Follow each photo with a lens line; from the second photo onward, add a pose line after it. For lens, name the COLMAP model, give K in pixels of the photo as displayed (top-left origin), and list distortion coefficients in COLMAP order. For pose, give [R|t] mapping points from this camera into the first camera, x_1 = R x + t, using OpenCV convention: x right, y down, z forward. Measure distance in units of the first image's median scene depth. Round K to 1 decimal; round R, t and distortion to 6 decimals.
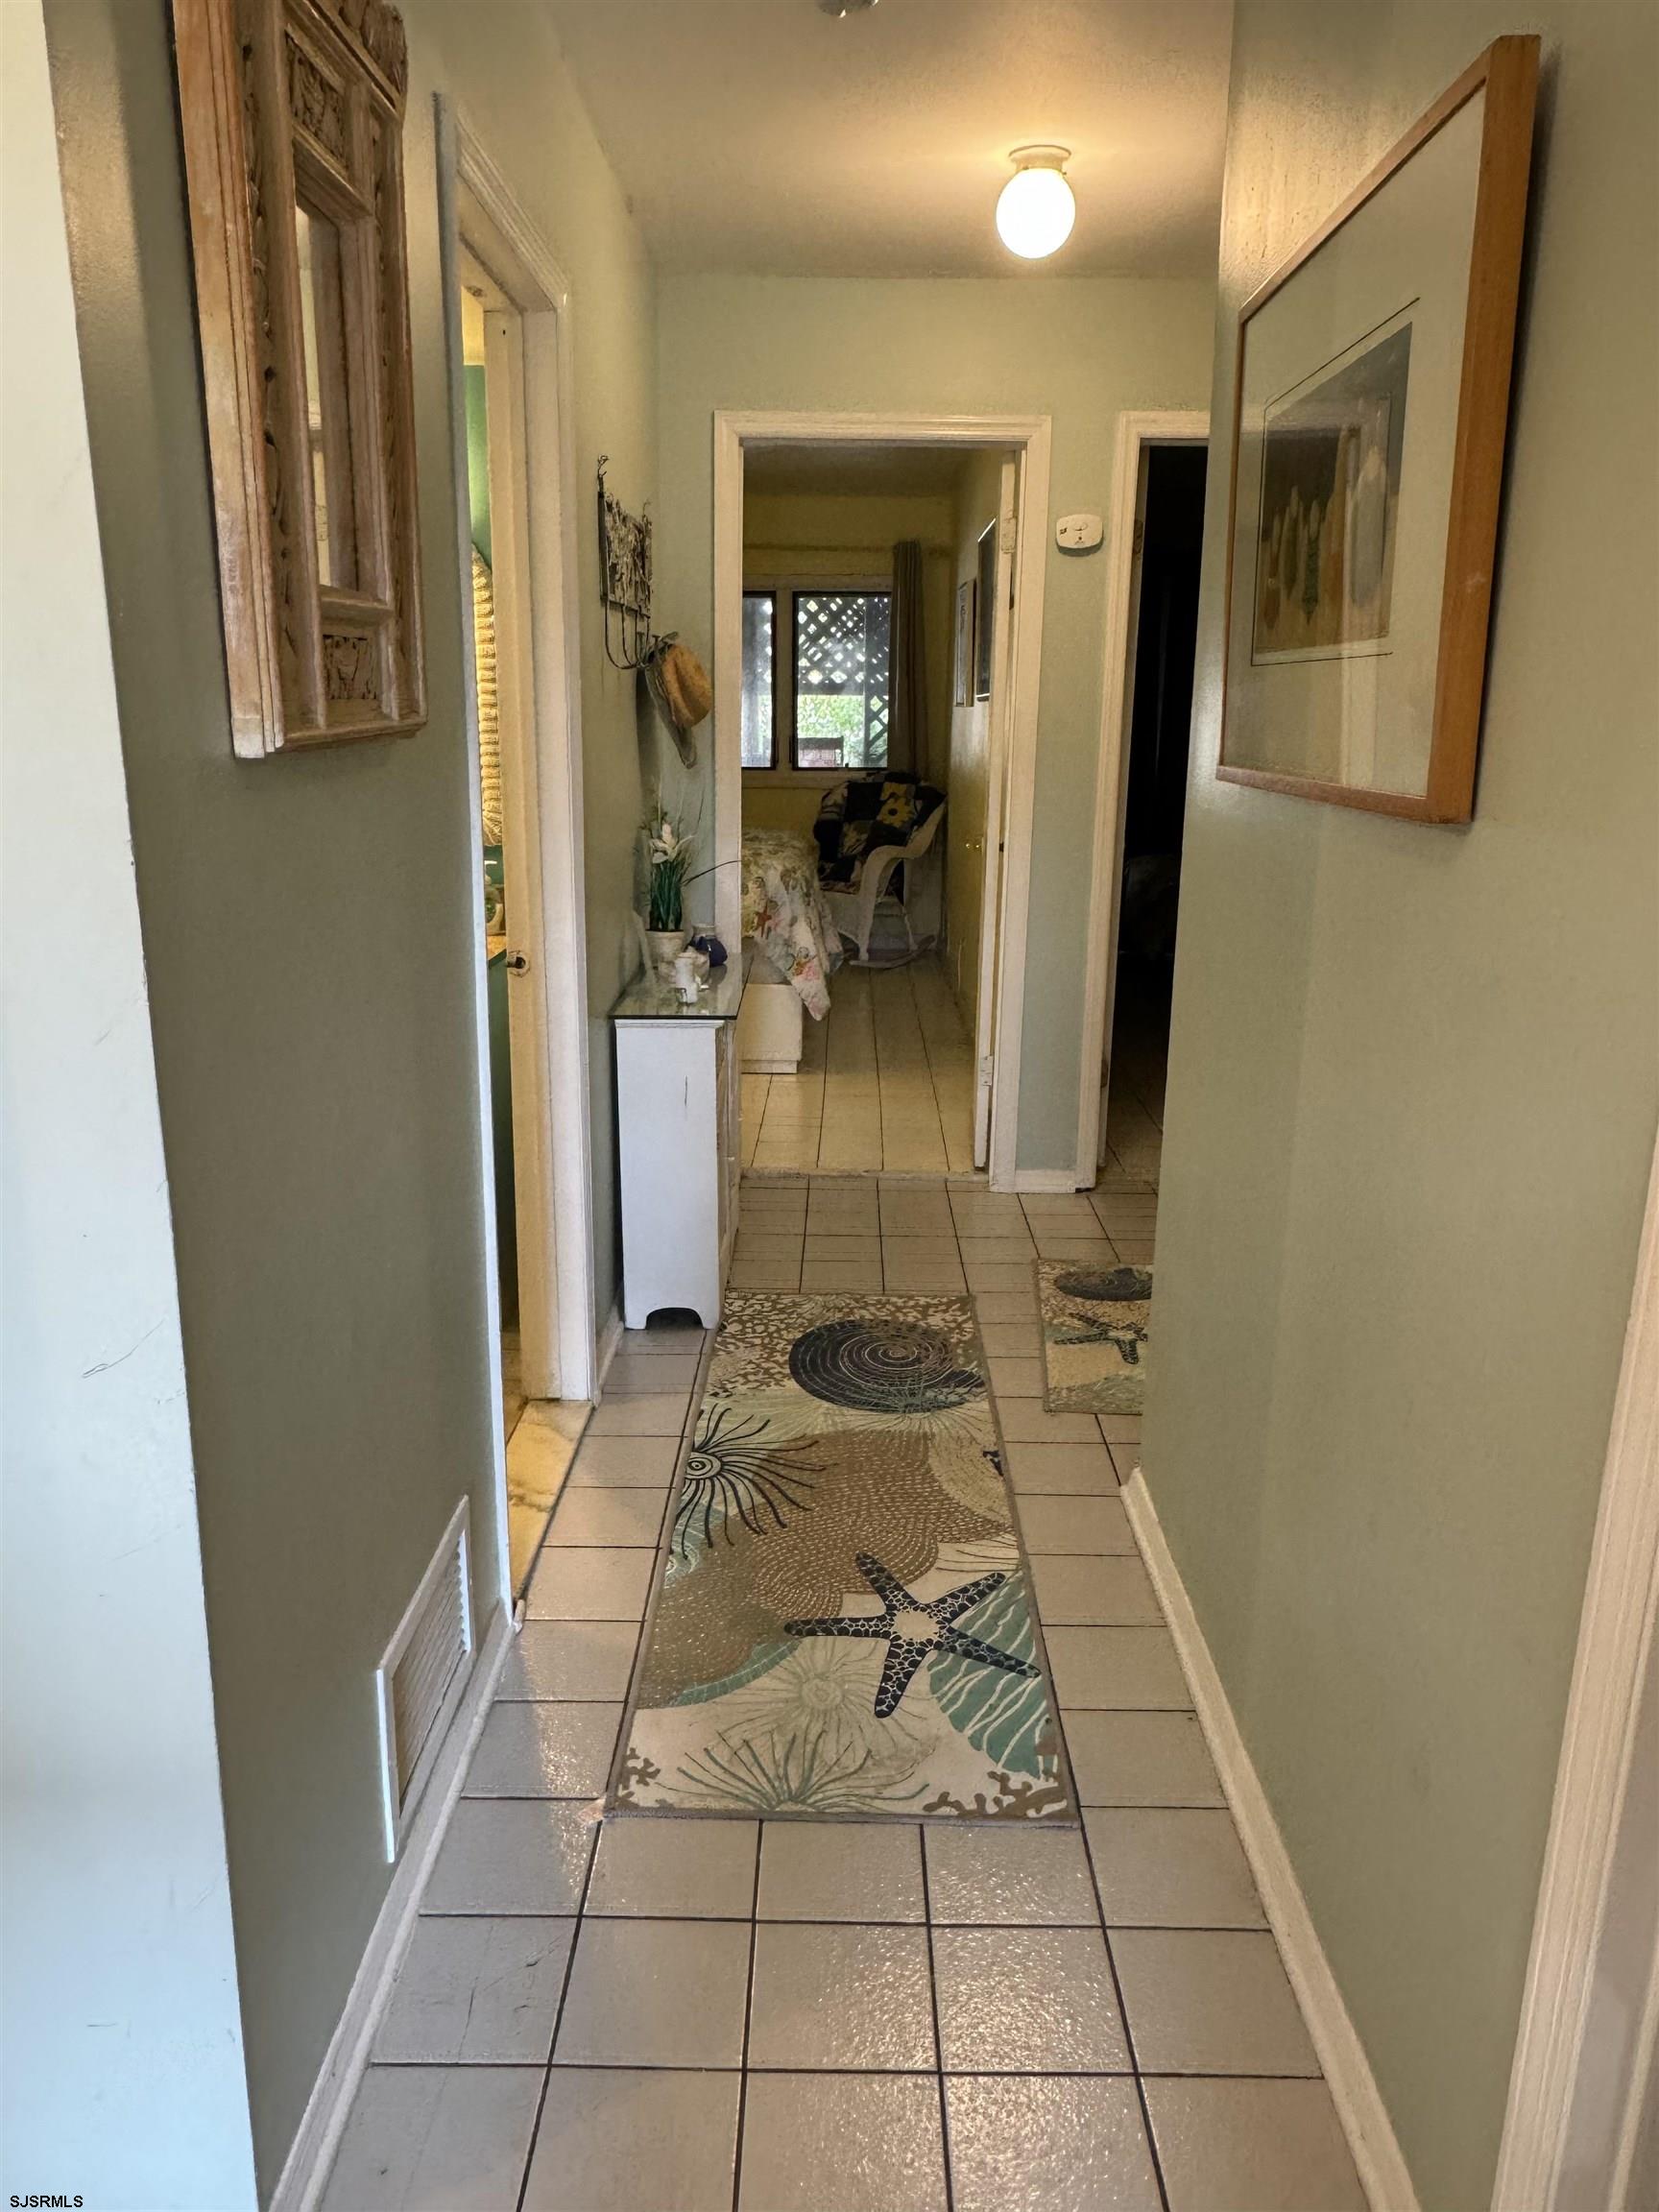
lens RADIAL K [[1544.9, 0, 831.0], [0, 1544.9, 1101.7], [0, 0, 1]] dist [0.000974, 0.000255]
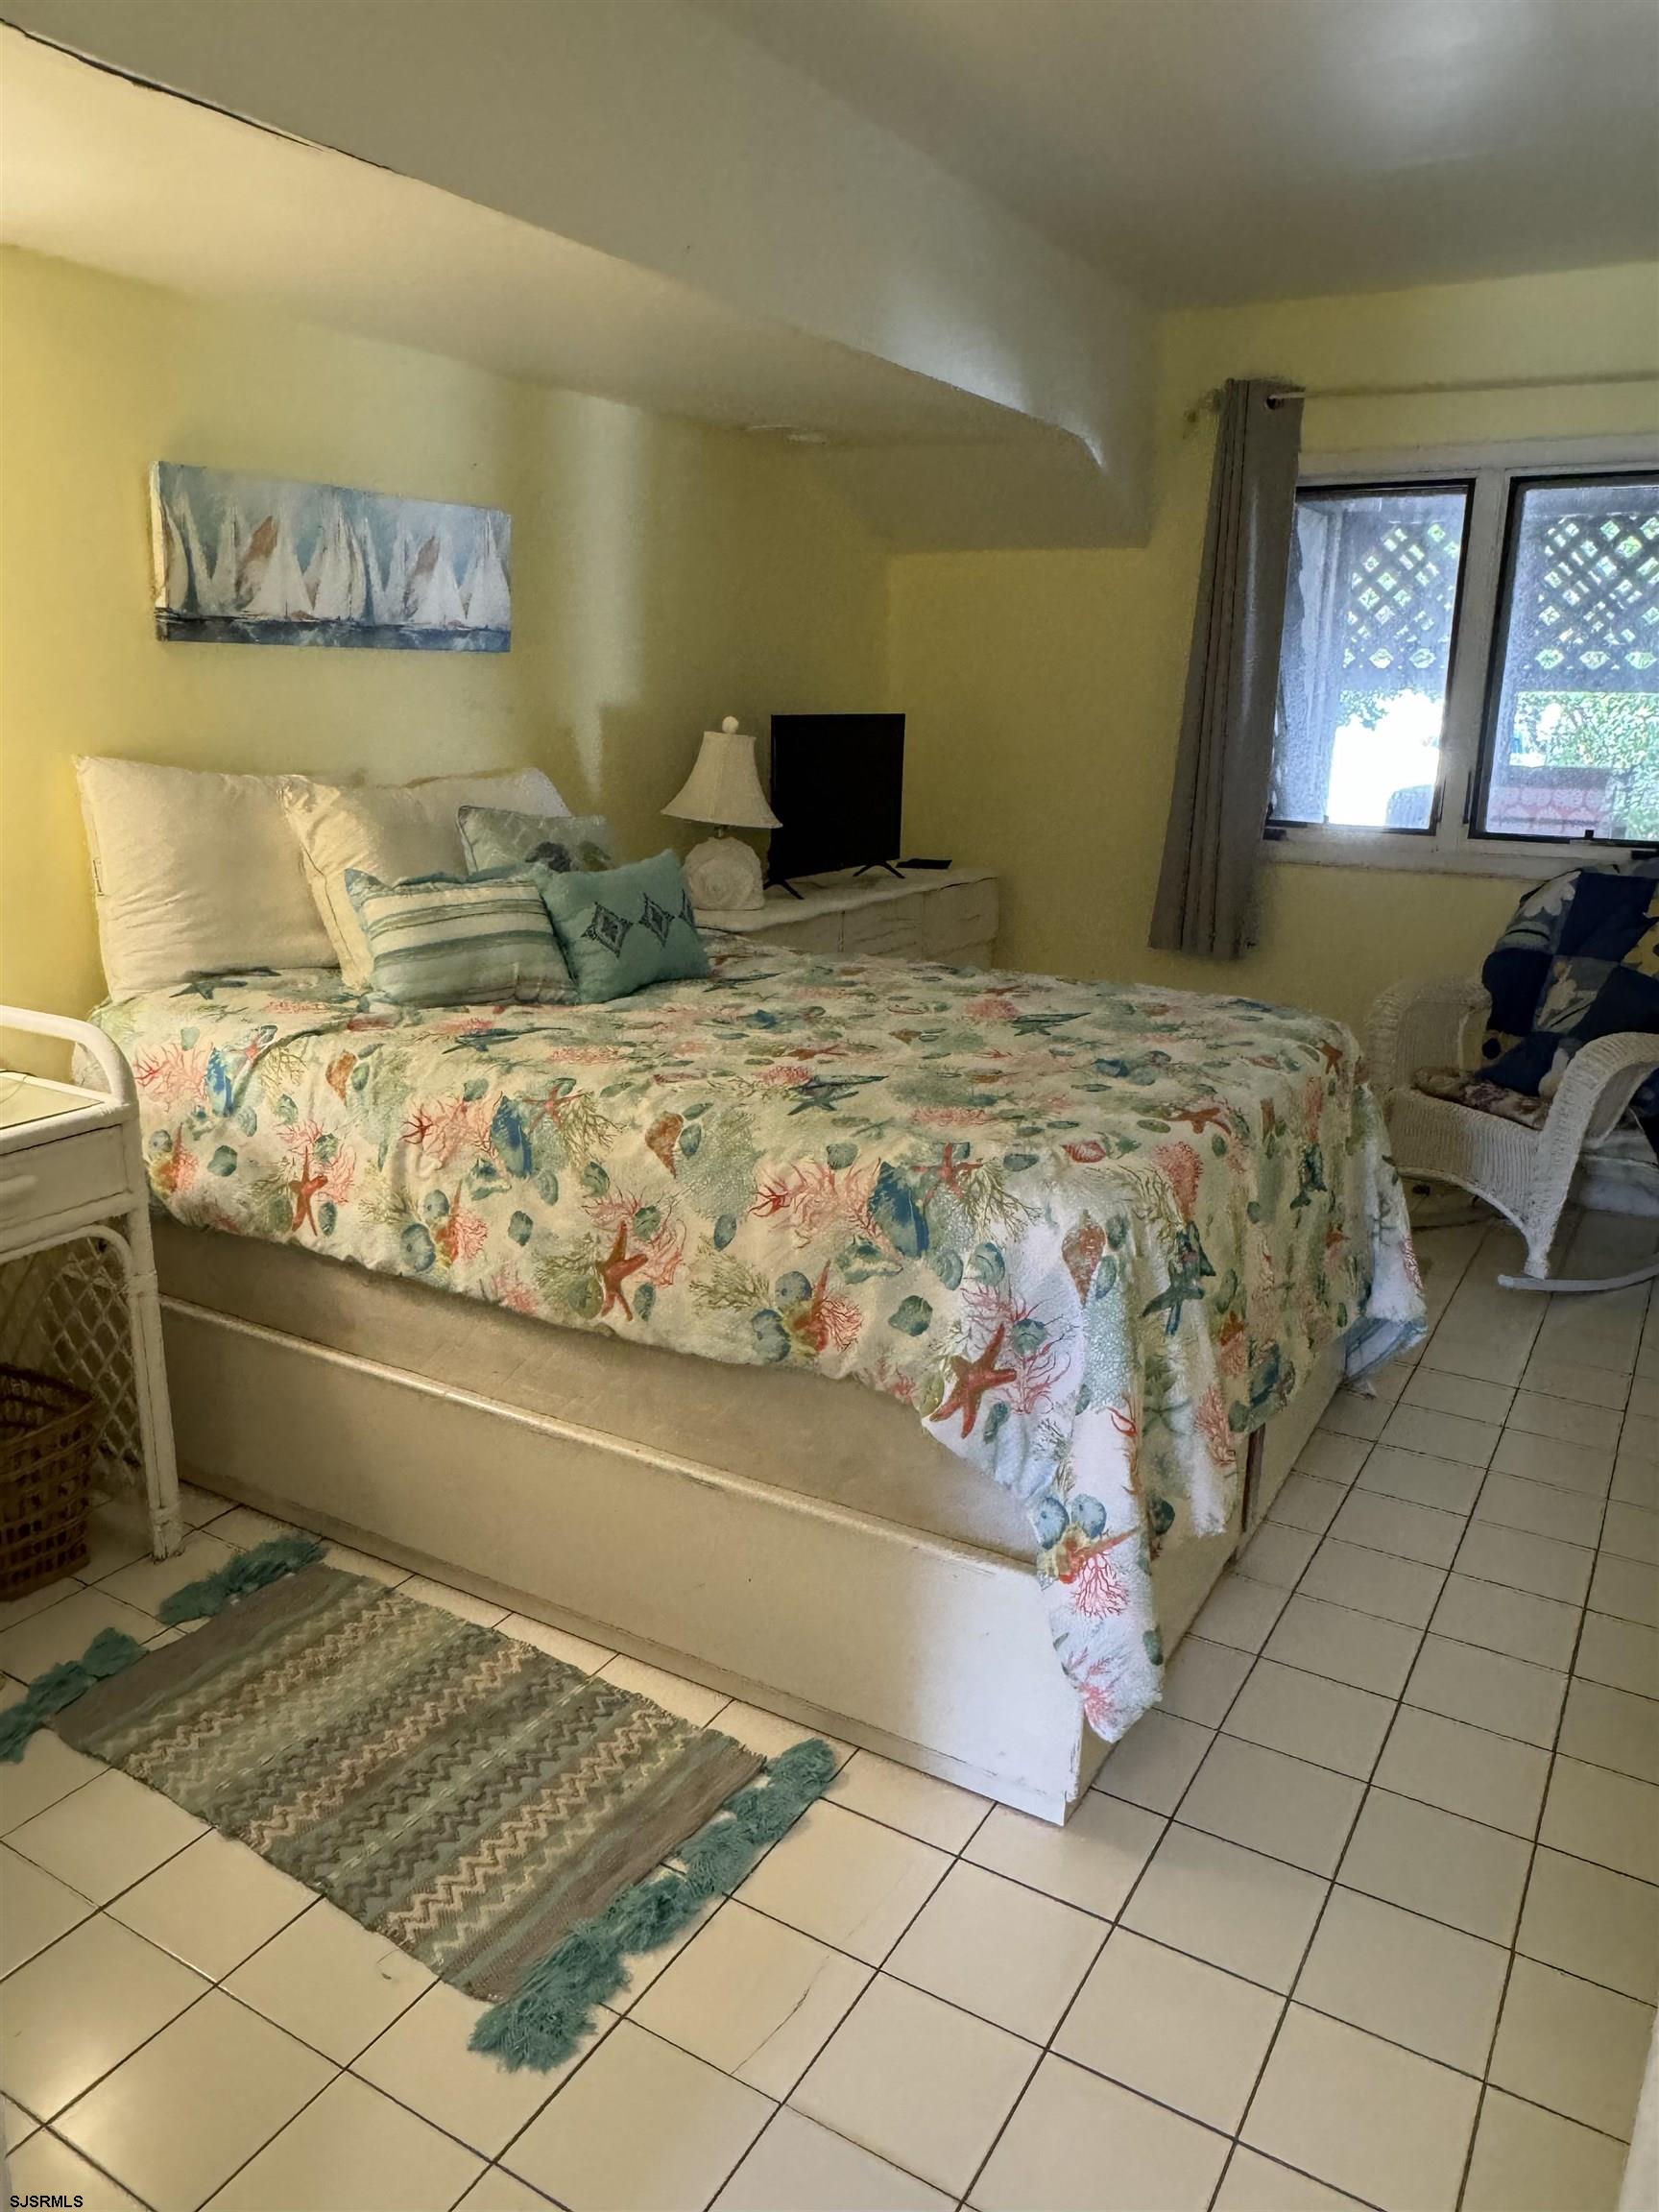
lens RADIAL K [[1544.9, 0, 830.3], [0, 1544.9, 1107.5], [0, 0, 1]] dist [0.000974, 0.000255]
pose [[0.868359, 0.134617, -0.477316, 0.048272], [-0.134828, 0.990285, 0.034003, -0.121135], [0.477256, 0.034828, 0.878074, 0.478084]]
